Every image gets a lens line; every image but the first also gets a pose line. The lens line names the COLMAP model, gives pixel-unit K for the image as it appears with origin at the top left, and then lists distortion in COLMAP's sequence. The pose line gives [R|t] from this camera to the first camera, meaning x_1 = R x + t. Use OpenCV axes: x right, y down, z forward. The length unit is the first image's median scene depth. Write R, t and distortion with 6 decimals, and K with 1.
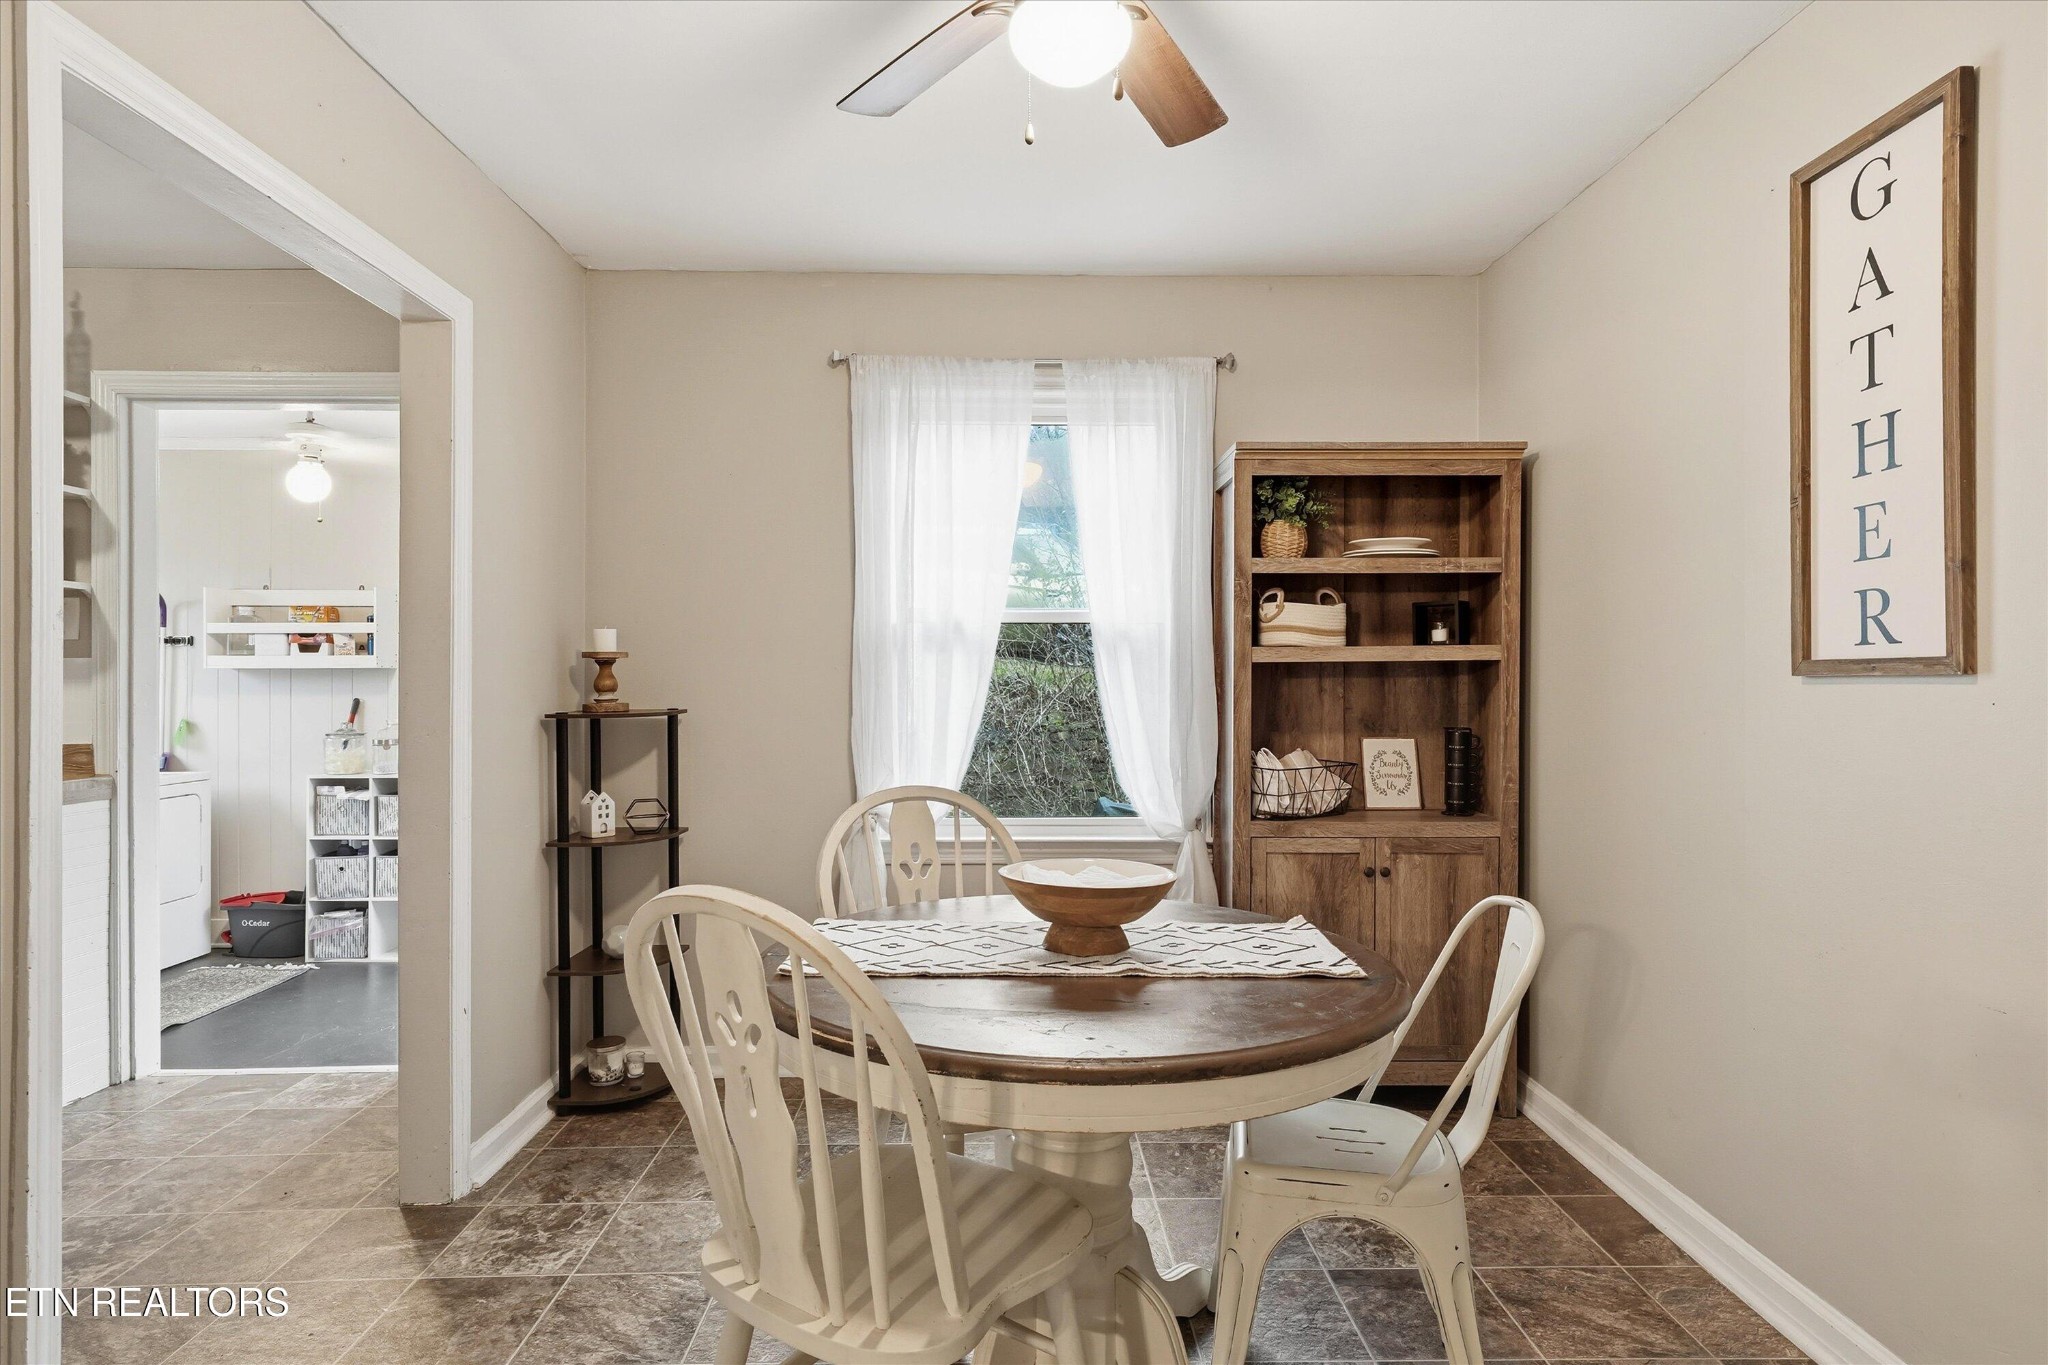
lens RADIAL K [[1155.8, 0, 1019.4], [0, 1155.8, 681.3], [0, 0, 1]] dist [0.007227, 0.002394]
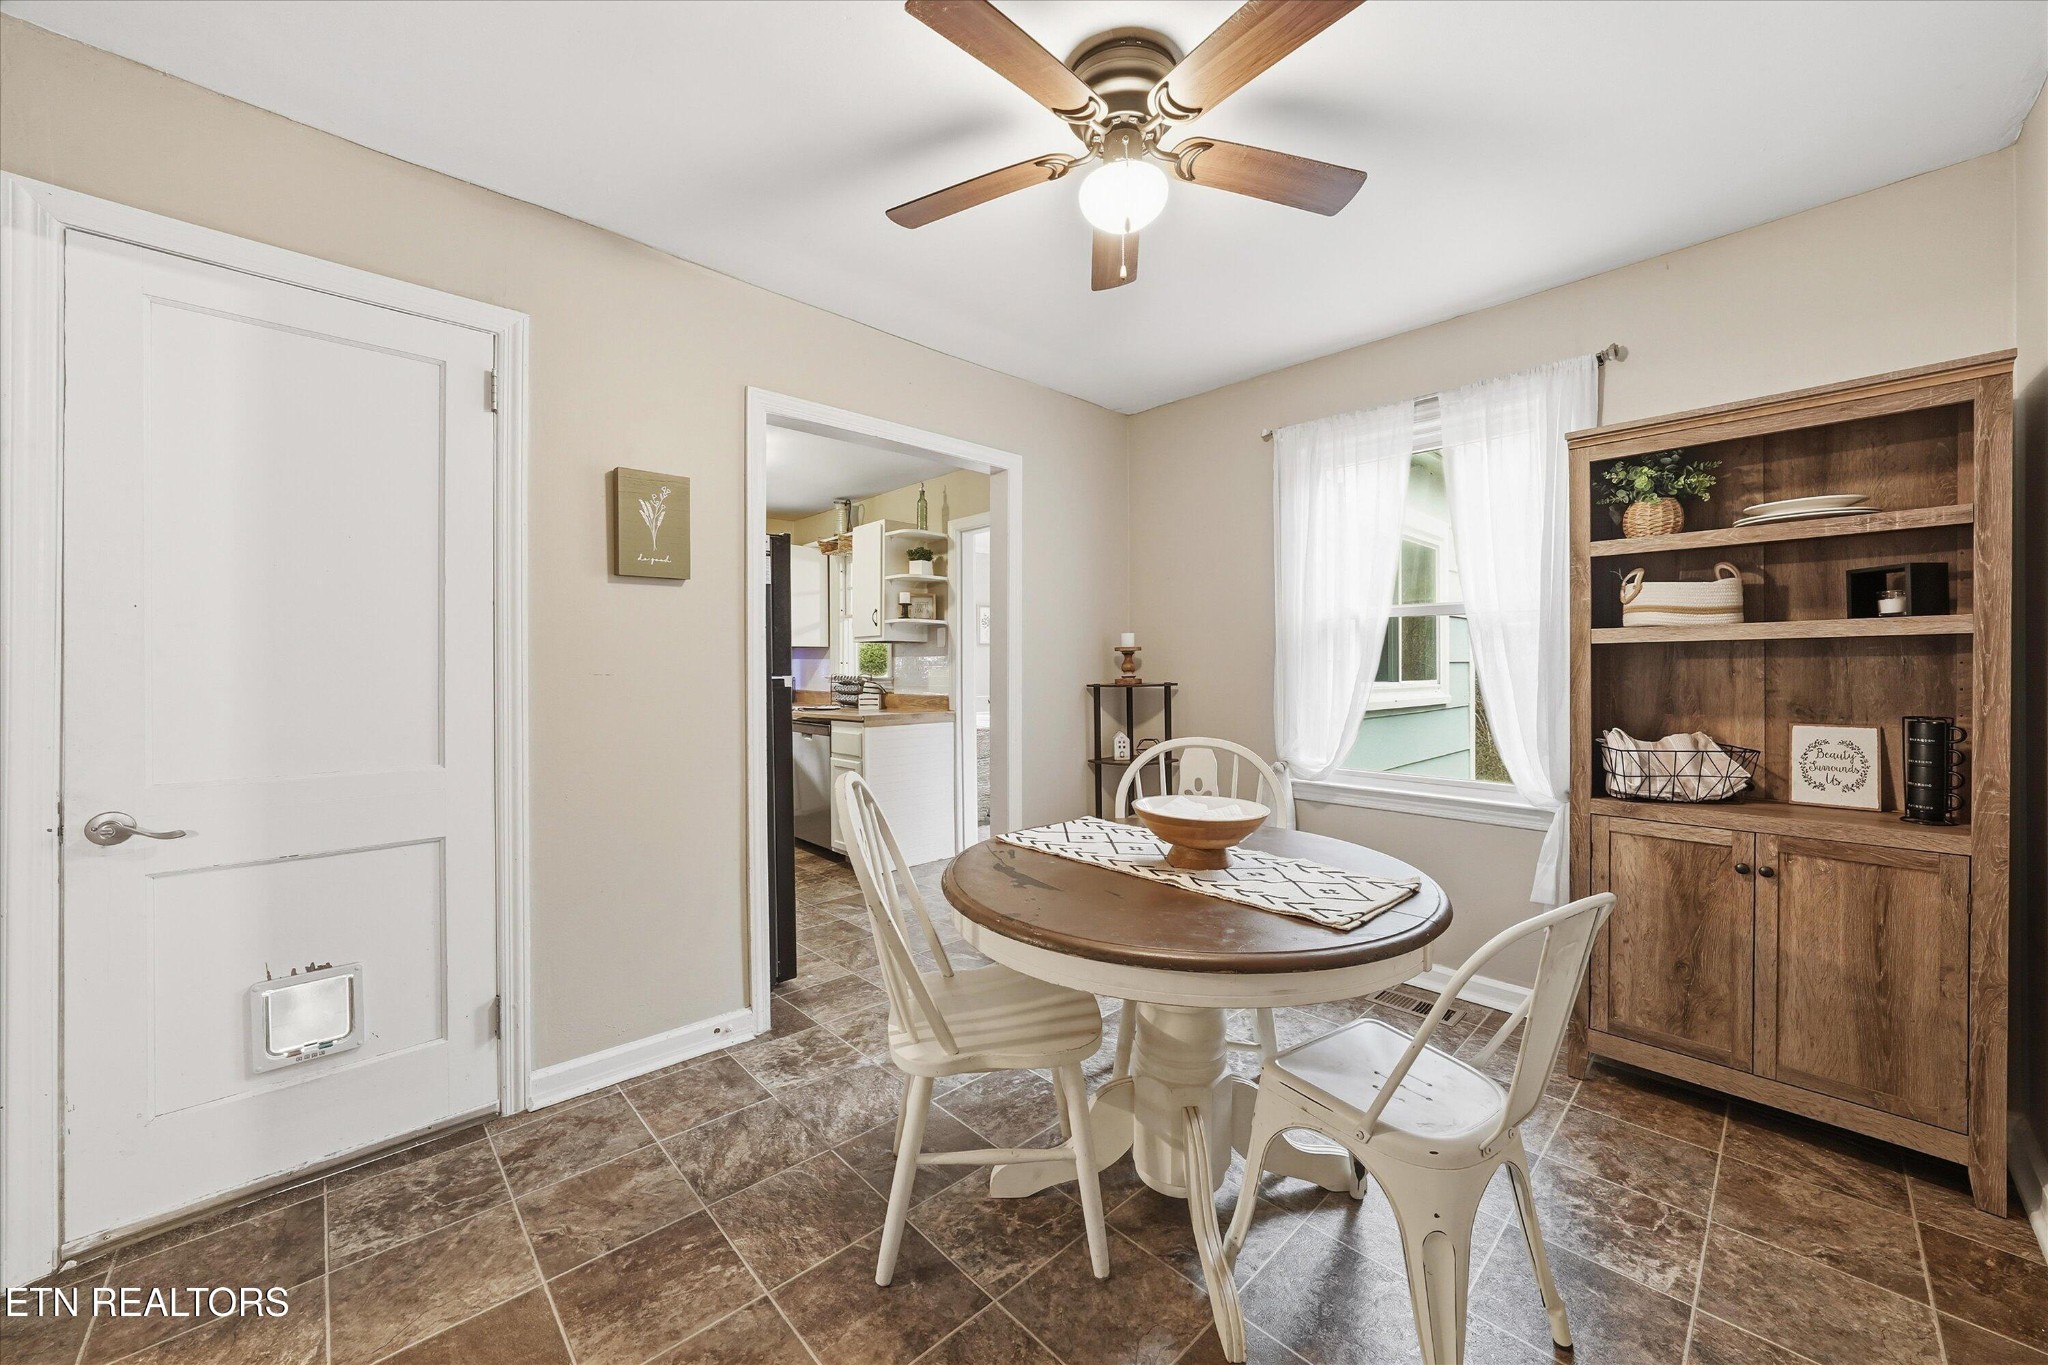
lens RADIAL K [[762.8, 0, 1018.8], [0, 762.8, 674.0], [0, 0, 1]] dist [-0.008130, -0.000132]
pose [[0.668946, 0.004206, -0.743299, 0.346084], [0.002045, 0.999970, 0.007498, 0.004292], [0.743308, -0.006536, 0.668917, 0.162135]]
